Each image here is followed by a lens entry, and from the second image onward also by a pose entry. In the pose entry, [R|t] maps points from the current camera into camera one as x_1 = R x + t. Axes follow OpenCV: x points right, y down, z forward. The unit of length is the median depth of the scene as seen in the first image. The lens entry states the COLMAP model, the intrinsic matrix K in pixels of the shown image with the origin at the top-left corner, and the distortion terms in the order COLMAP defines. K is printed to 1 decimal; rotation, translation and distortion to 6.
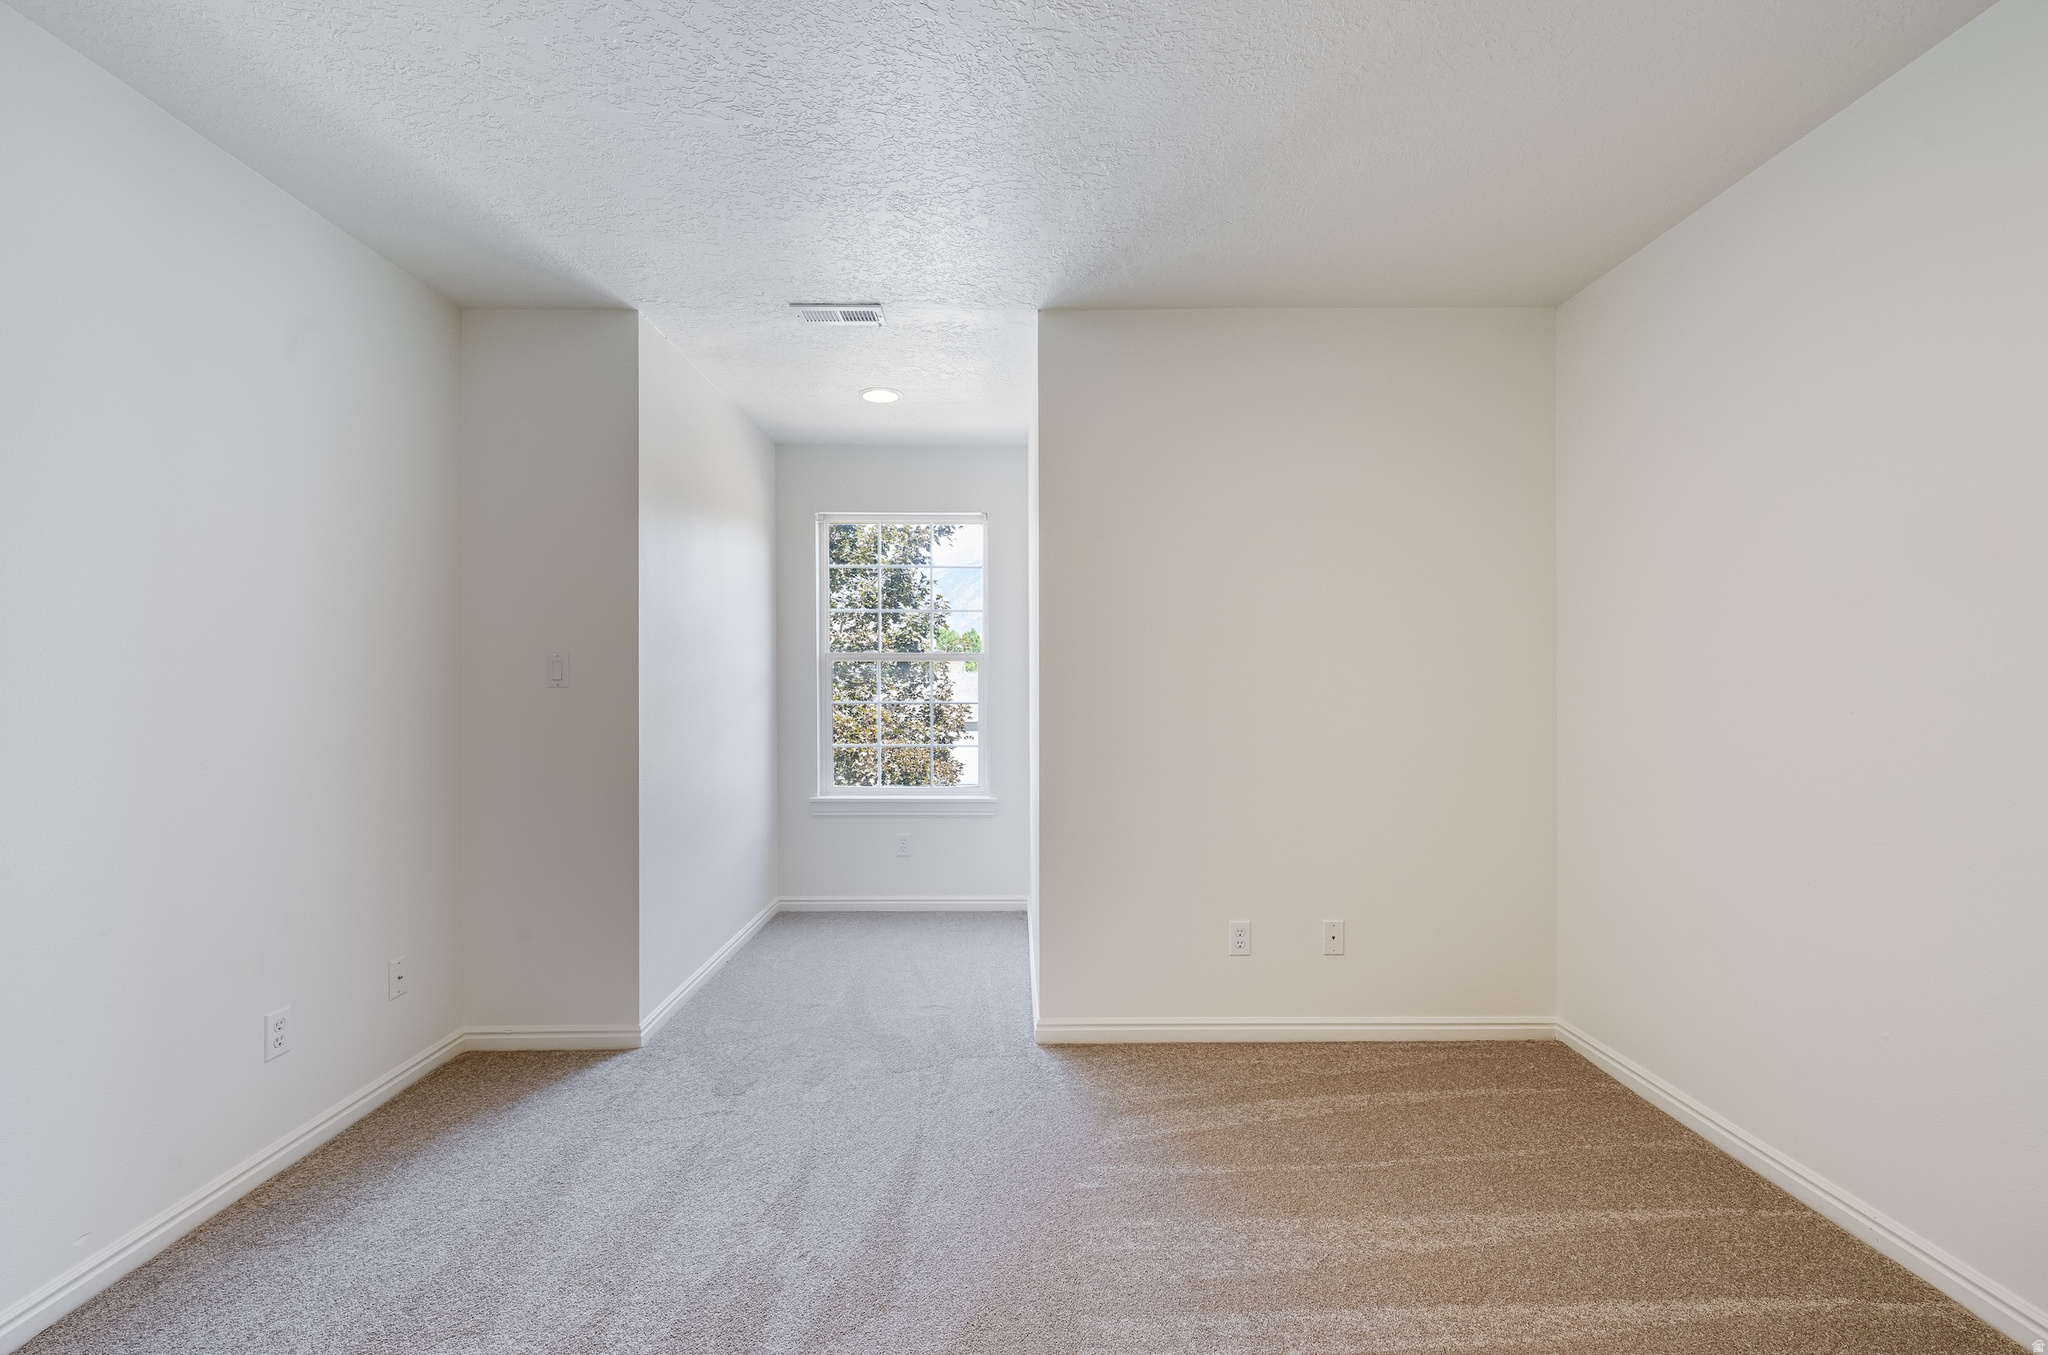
lens RADIAL K [[821.2, 0, 1022.9], [0, 821.2, 680.4], [0, 0, 1]] dist [-0.000906, -0.000557]
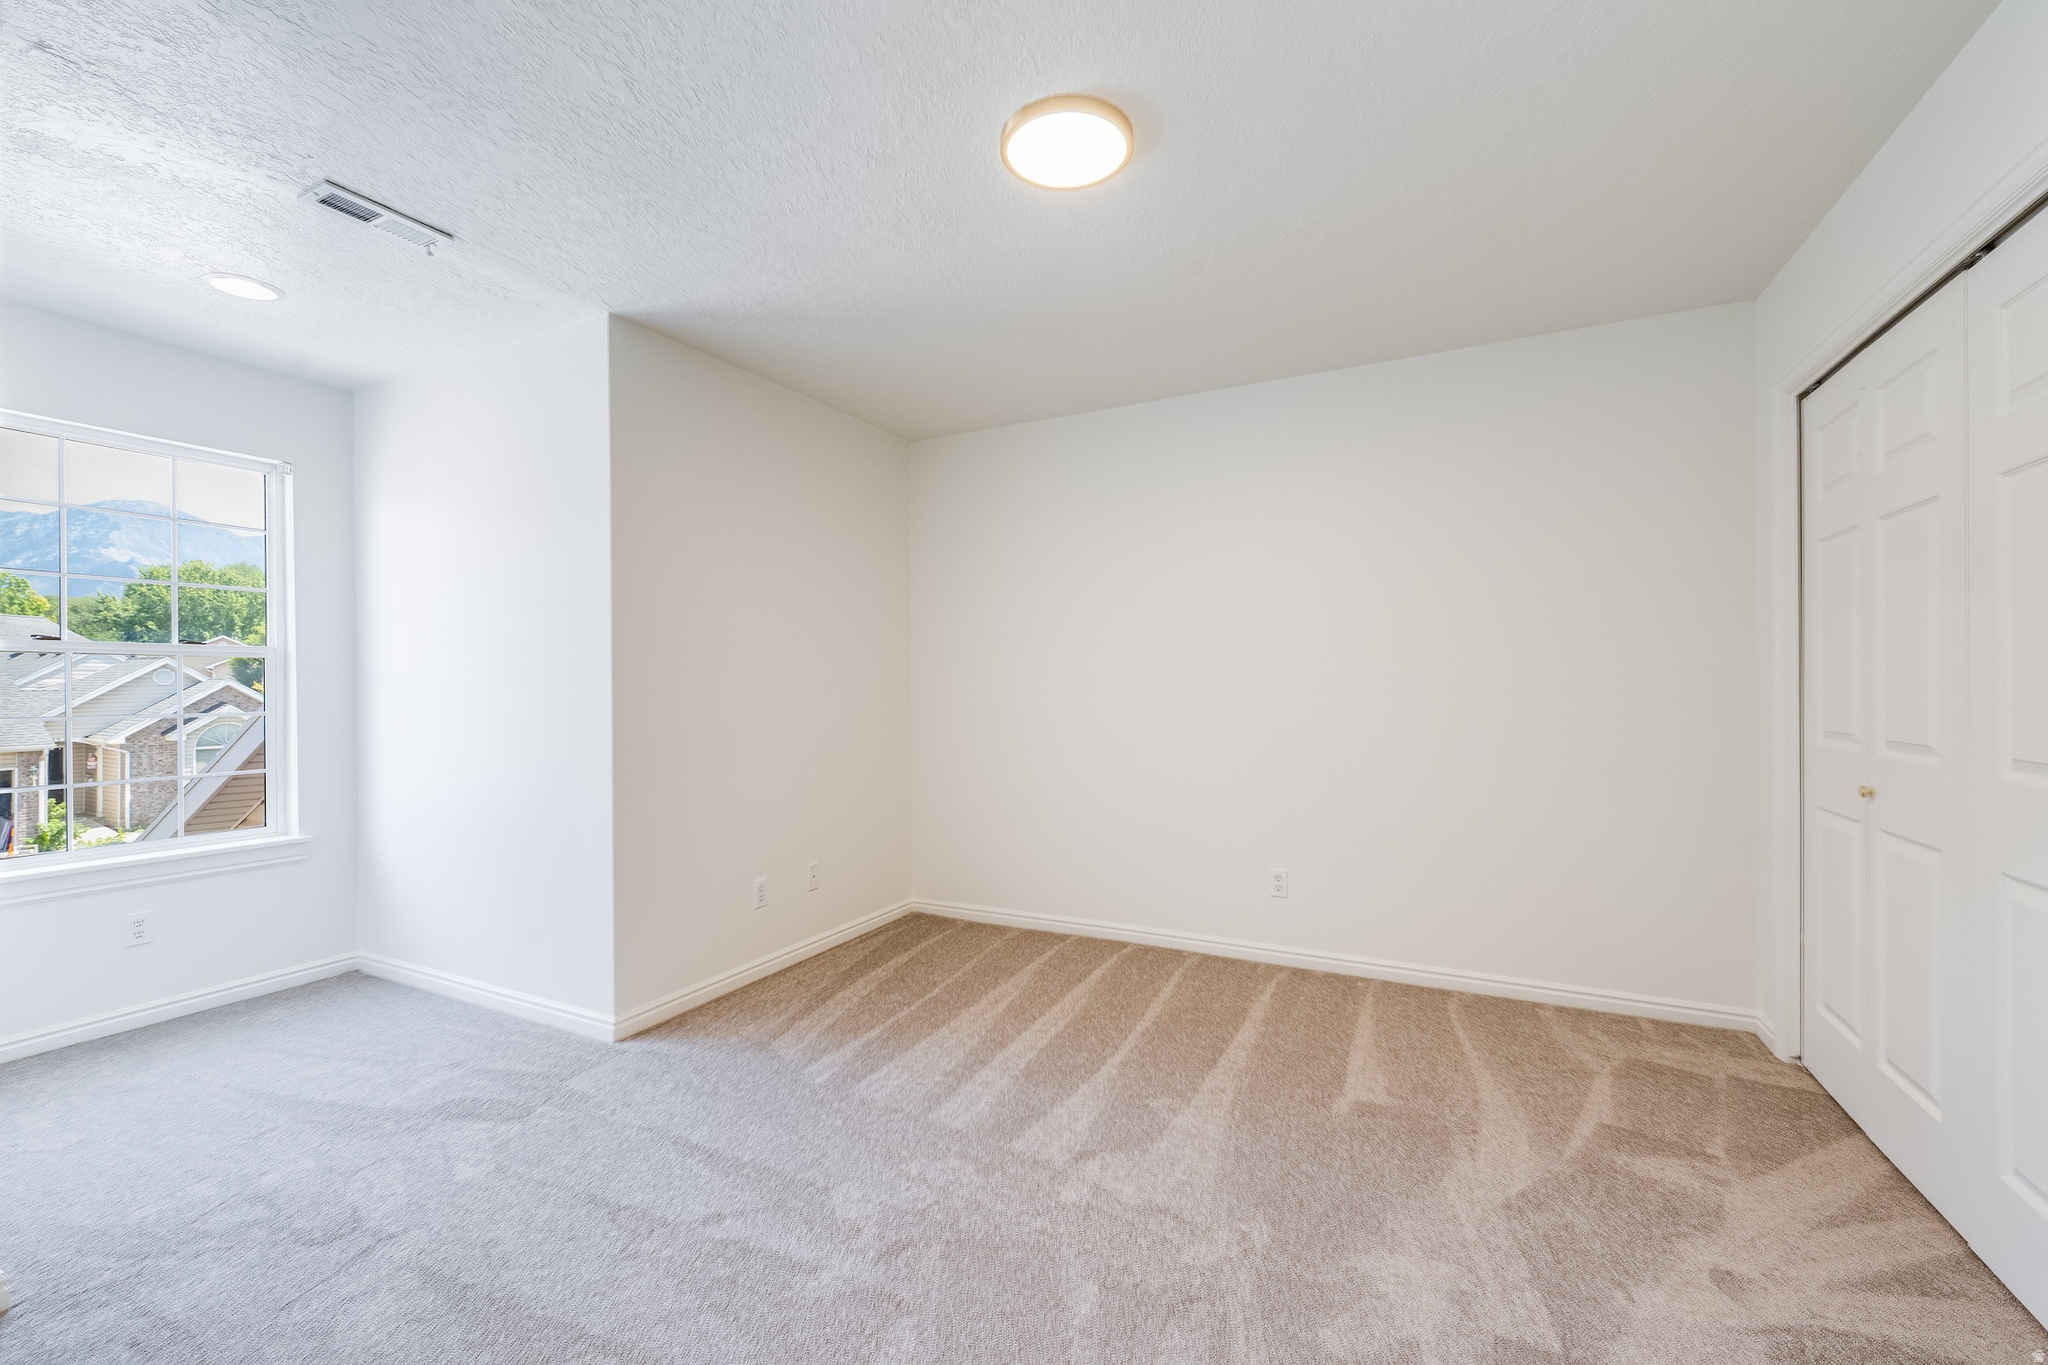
lens RADIAL K [[802.0, 0, 1012.4], [0, 802.0, 679.5], [0, 0, 1]] dist [-0.002883, -0.000207]
pose [[0.495116, -0.002214, 0.868824, -0.699739], [0.004829, 0.999988, -0.000204, -0.000617], [-0.868814, 0.004297, 0.495121, 0.103045]]
